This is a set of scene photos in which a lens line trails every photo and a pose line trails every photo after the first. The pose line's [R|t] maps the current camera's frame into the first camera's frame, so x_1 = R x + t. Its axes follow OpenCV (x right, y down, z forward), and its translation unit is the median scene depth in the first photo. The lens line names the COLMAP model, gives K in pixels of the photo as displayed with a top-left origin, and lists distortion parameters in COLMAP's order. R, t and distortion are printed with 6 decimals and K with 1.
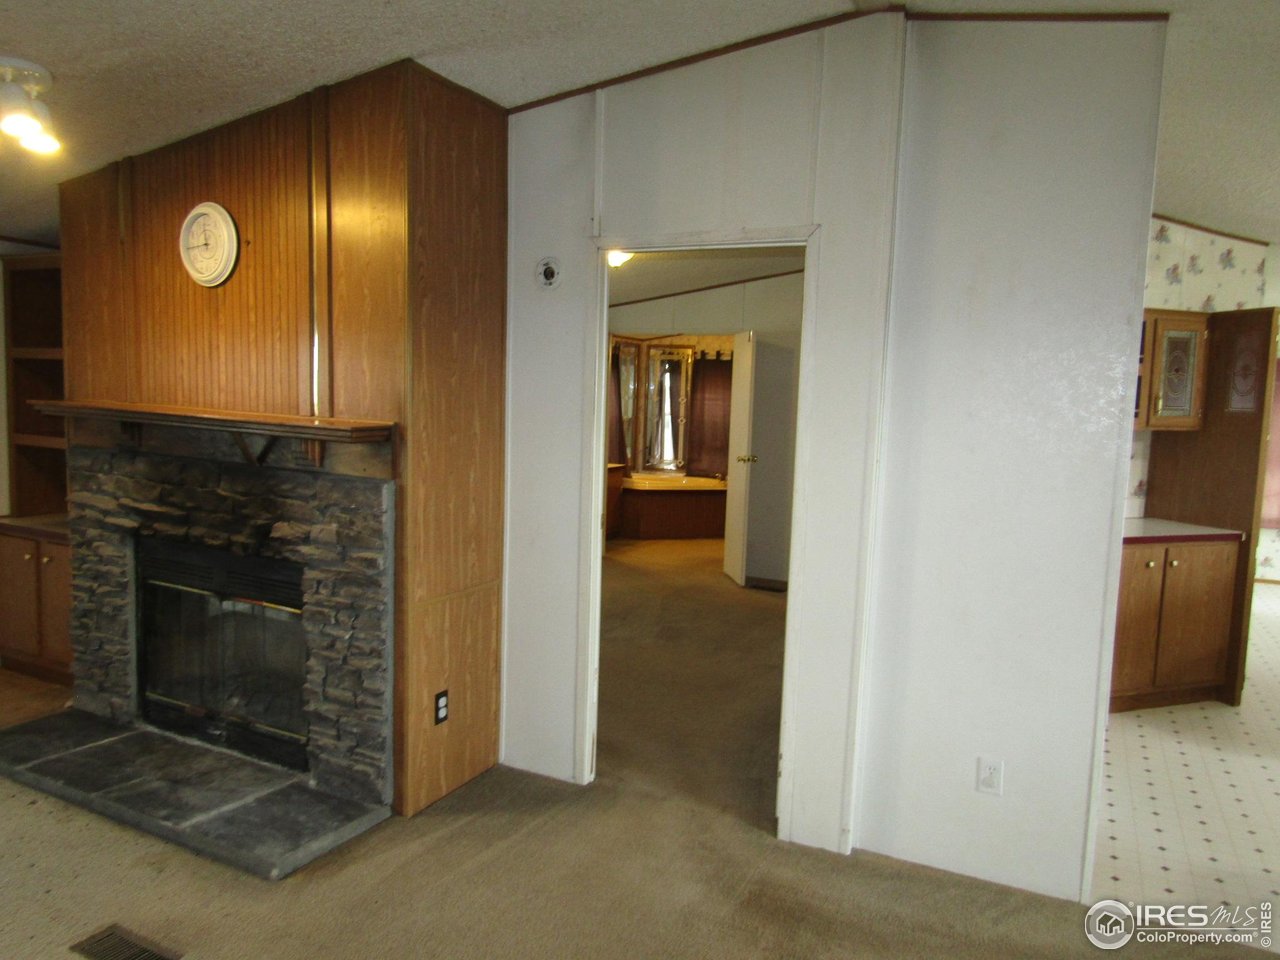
lens RADIAL K [[906.1, 0, 639.1], [0, 906.1, 484.2], [0, 0, 1]] dist [-0.018165, 0.006516]
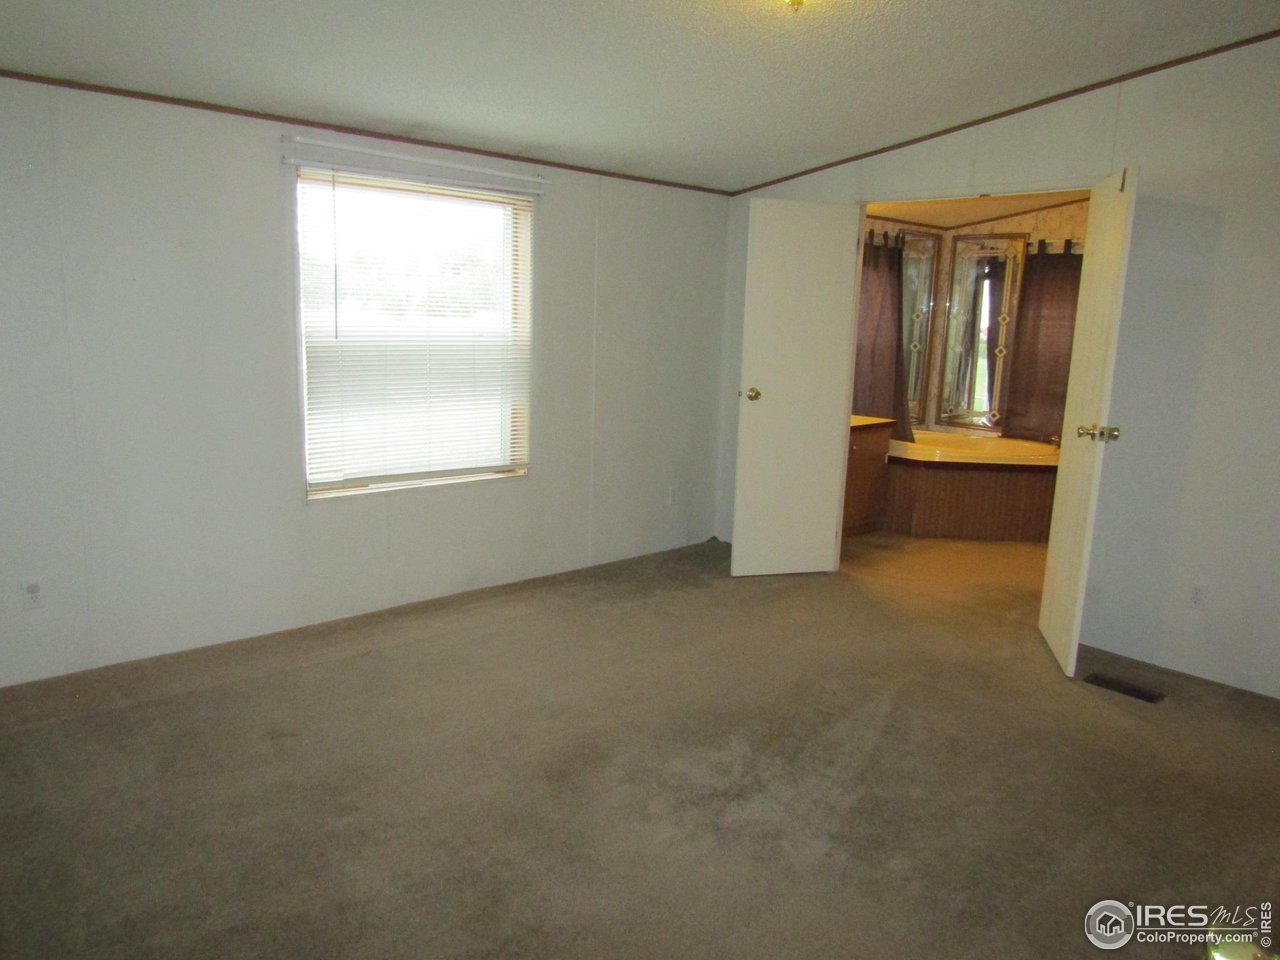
lens RADIAL K [[906.1, 0, 644.4], [0, 906.1, 487.7], [0, 0, 1]] dist [-0.018165, 0.006516]
pose [[0.935438, 0.061335, -0.348128, 0.039945], [-0.032891, 0.995661, 0.087043, -0.020934], [0.351957, -0.069973, 0.933397, 0.298691]]
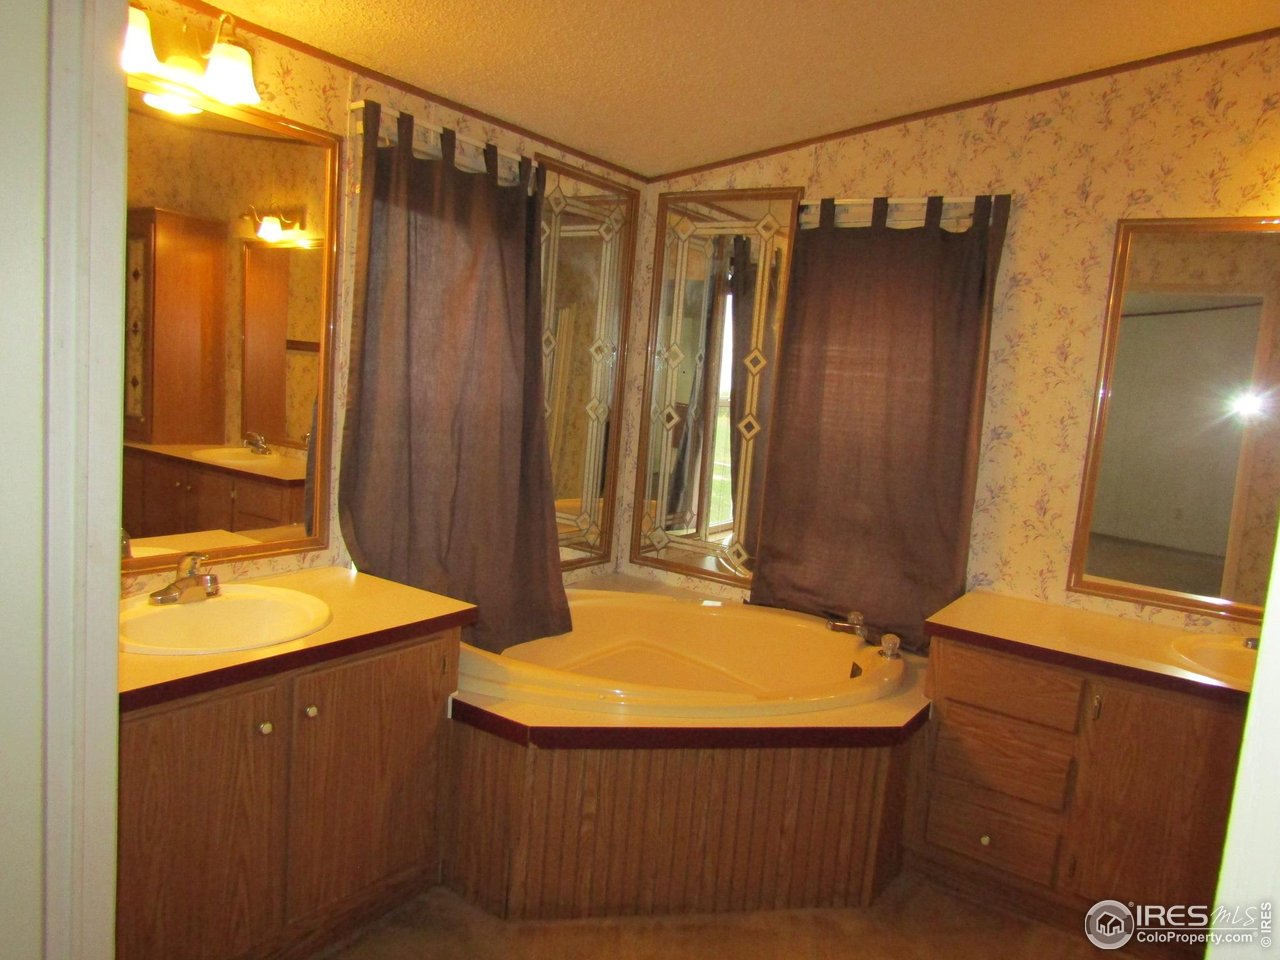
lens RADIAL K [[906.1, 0, 638.9], [0, 906.1, 475.2], [0, 0, 1]] dist [-0.018165, 0.006516]
pose [[0.989539, 0.058697, -0.131783, 0.052366], [-0.057682, 0.998269, 0.011506, -0.054944], [0.132231, -0.003784, 0.991212, 0.683149]]
